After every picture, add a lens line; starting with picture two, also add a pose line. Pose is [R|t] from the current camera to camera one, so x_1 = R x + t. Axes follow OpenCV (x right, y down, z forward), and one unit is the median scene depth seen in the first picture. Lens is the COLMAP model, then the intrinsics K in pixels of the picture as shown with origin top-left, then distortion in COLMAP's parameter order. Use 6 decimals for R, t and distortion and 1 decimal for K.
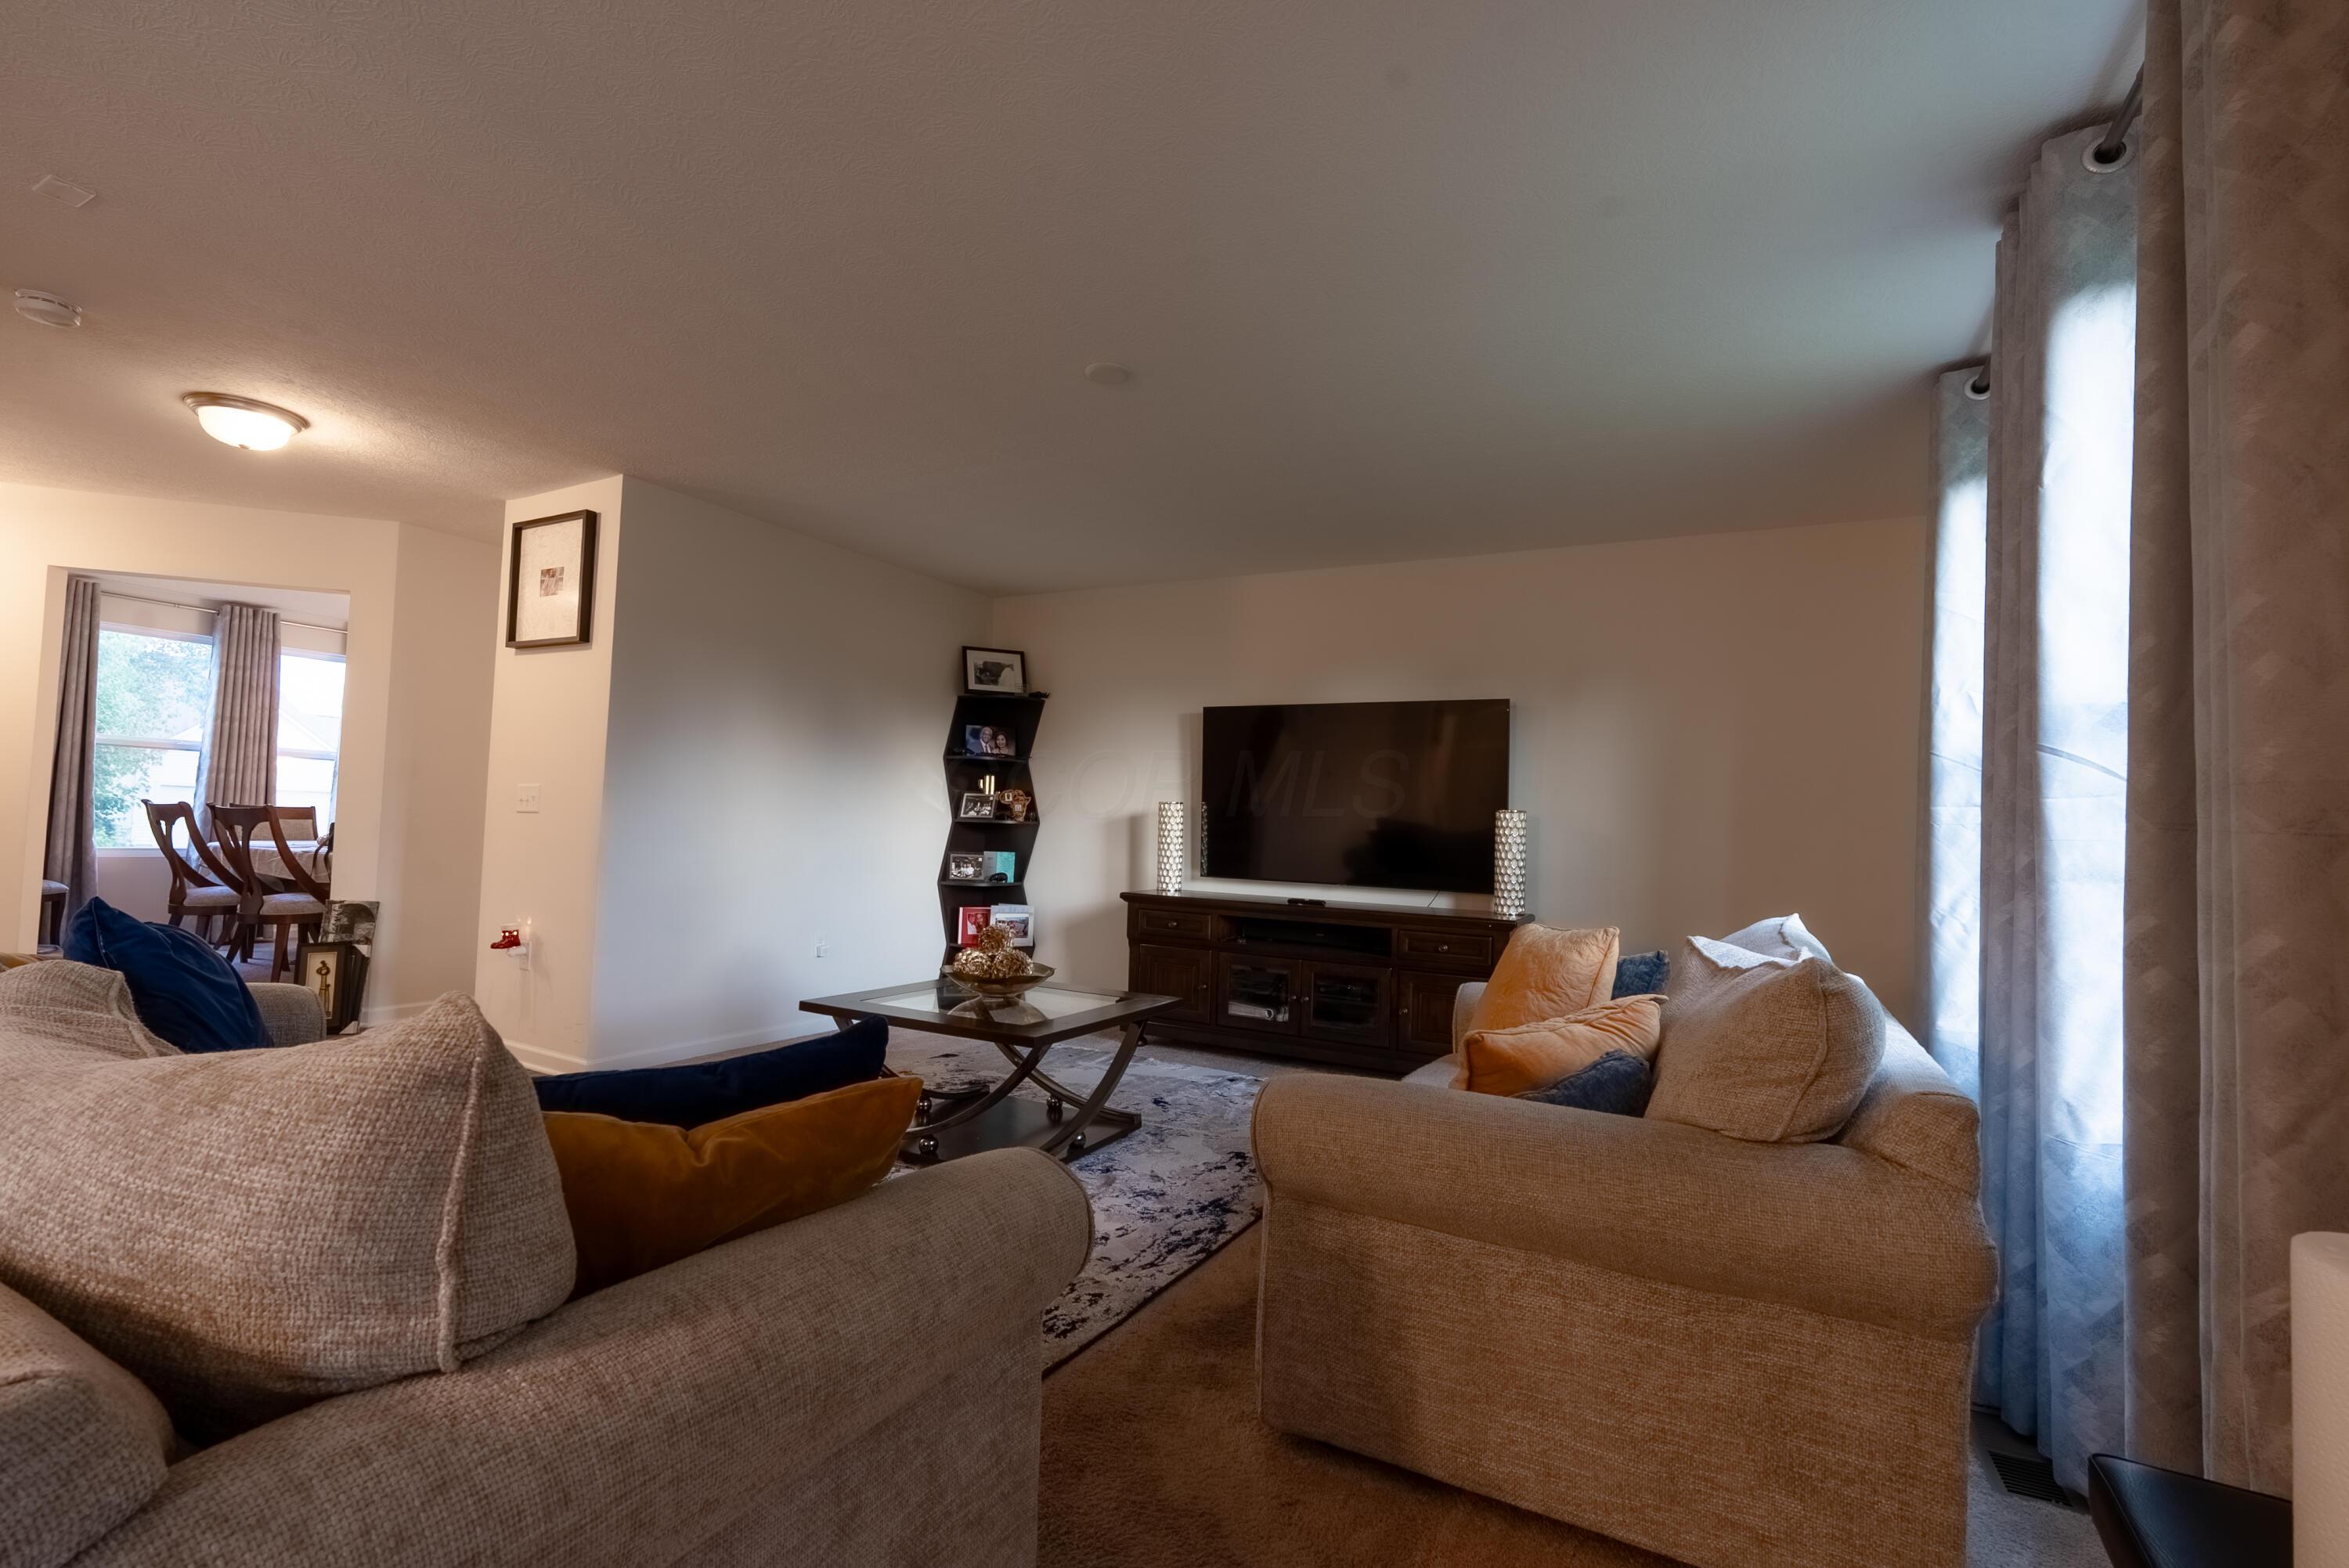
lens RADIAL K [[1037.9, 0, 1165.5], [0, 1037.9, 785.2], [0, 0, 1]] dist [-0.012049, 0.002190]
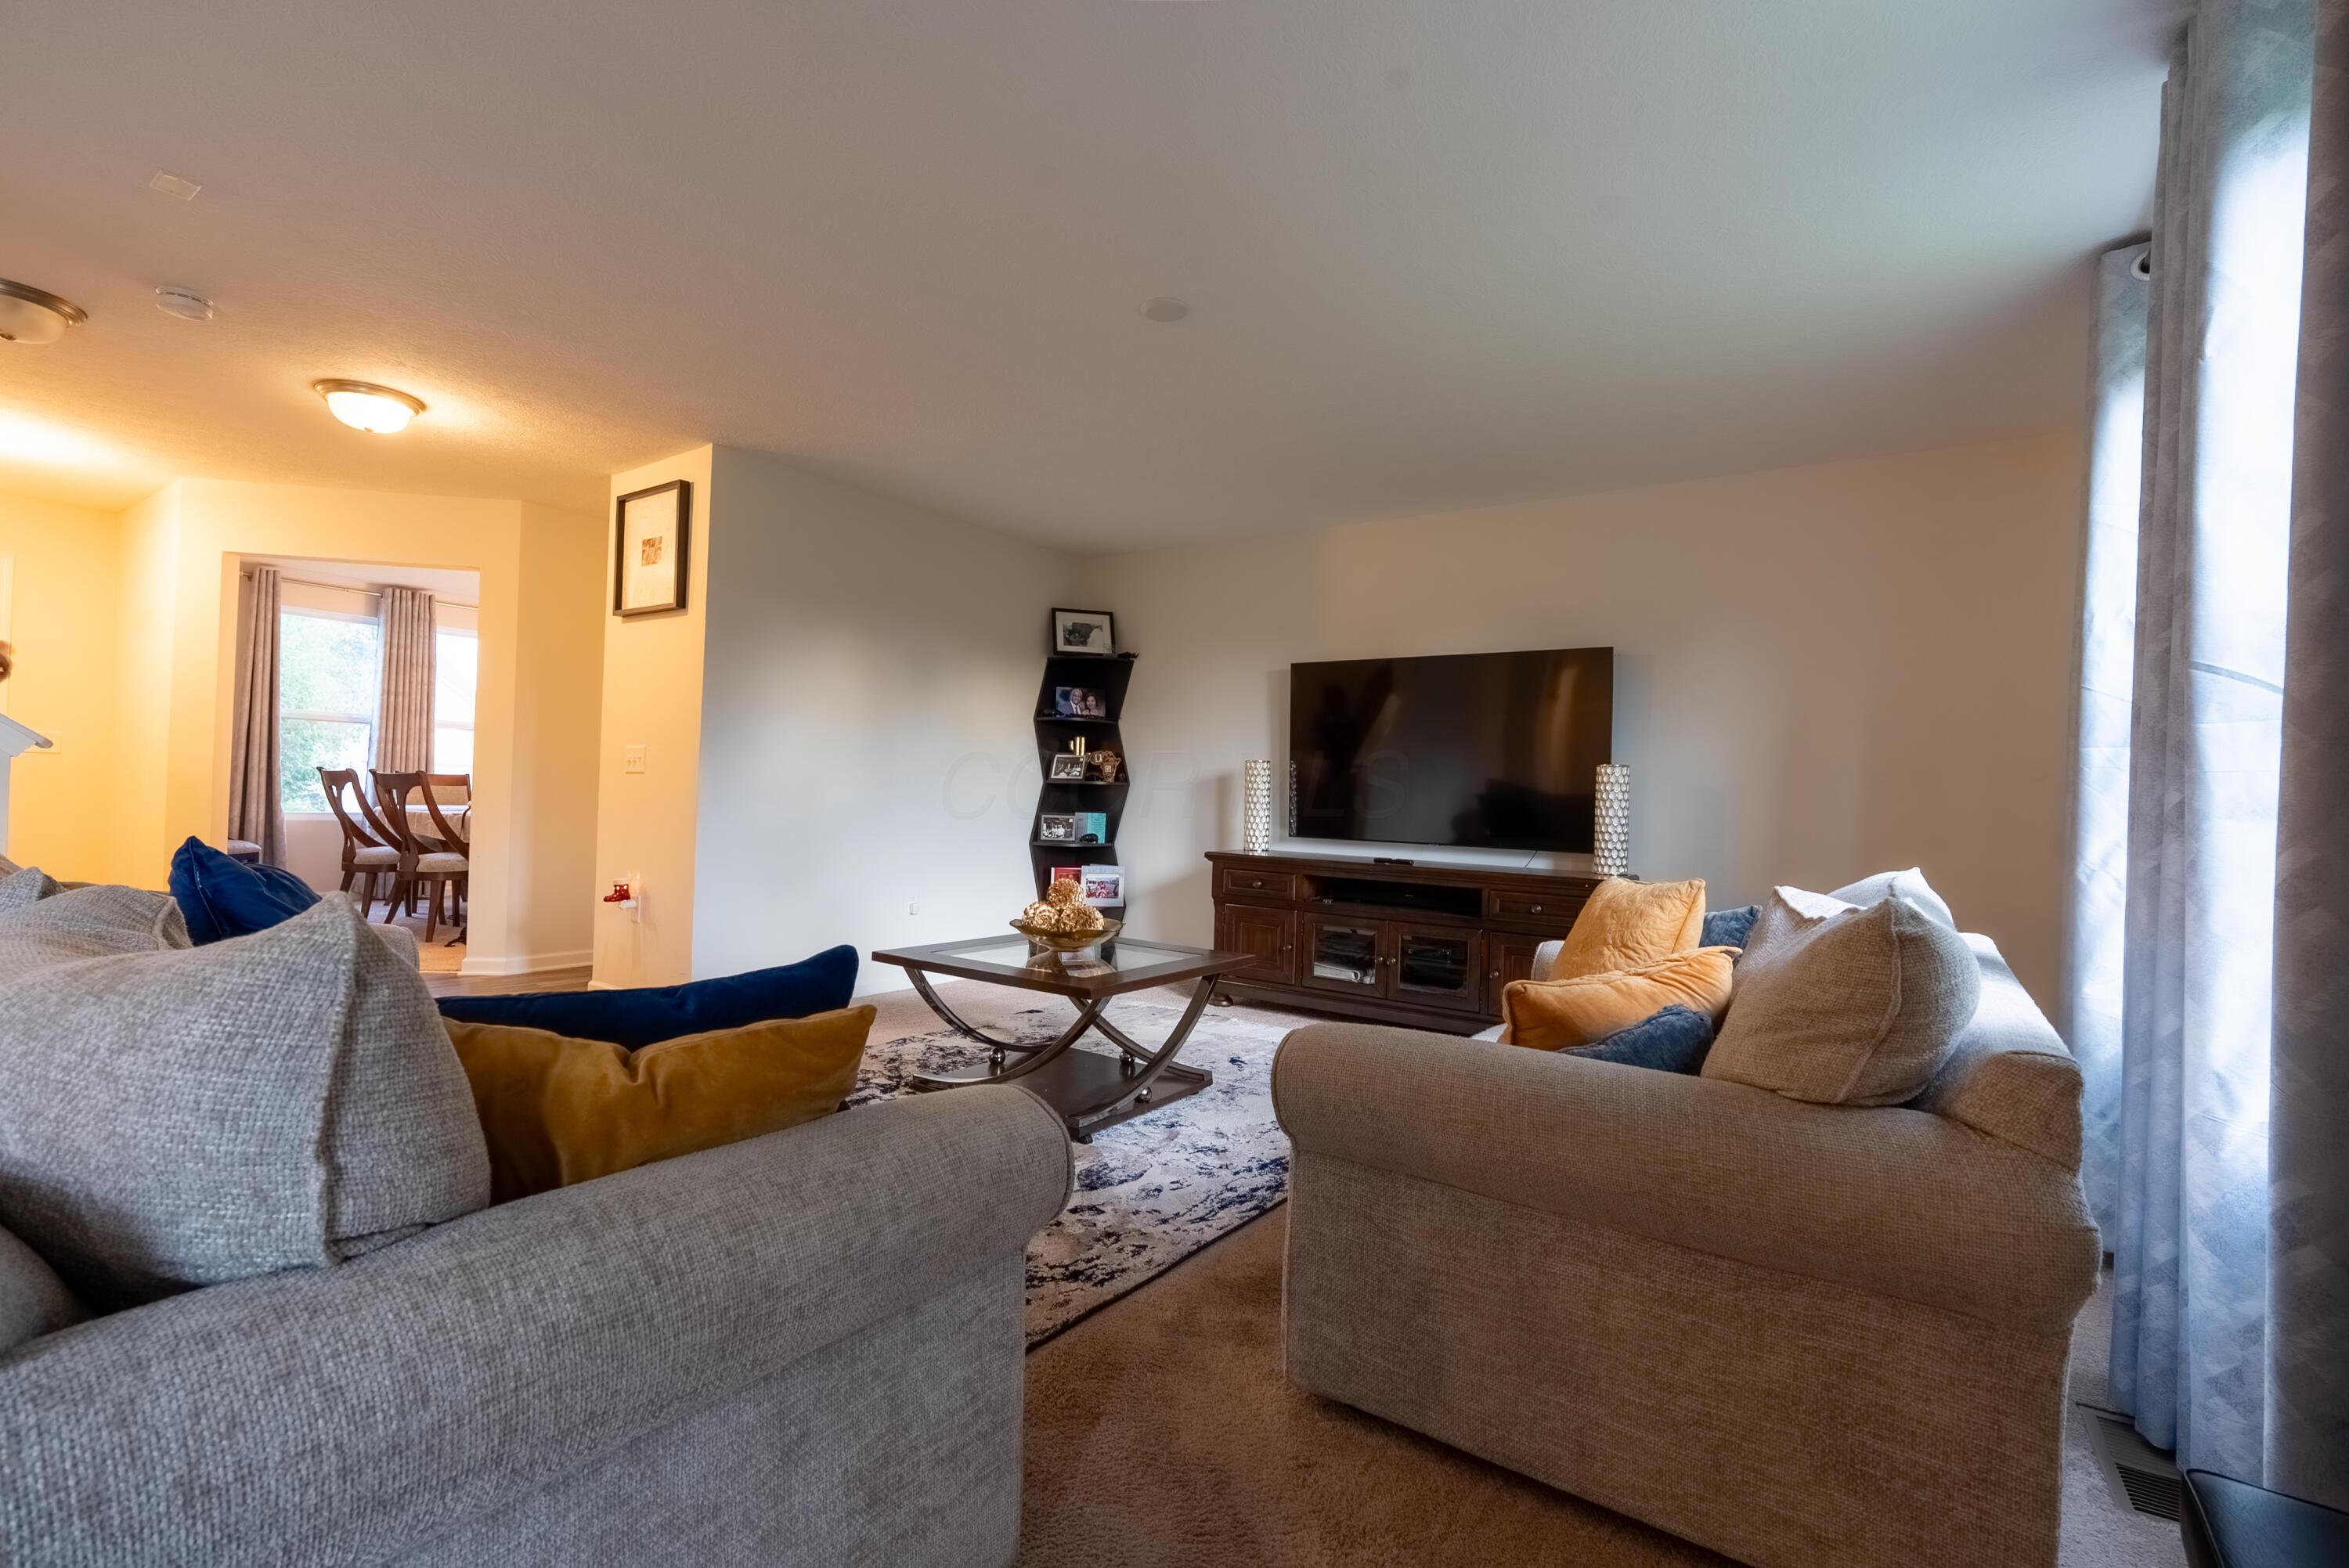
lens RADIAL K [[1037.9, 0, 1165.5], [0, 1037.9, 785.2], [0, 0, 1]] dist [-0.012049, 0.002190]
pose [[0.993456, -0.004692, -0.114116, 0.085780], [0.008010, 0.999558, 0.028638, 0.029867], [0.113931, -0.029365, 0.993055, 0.042534]]
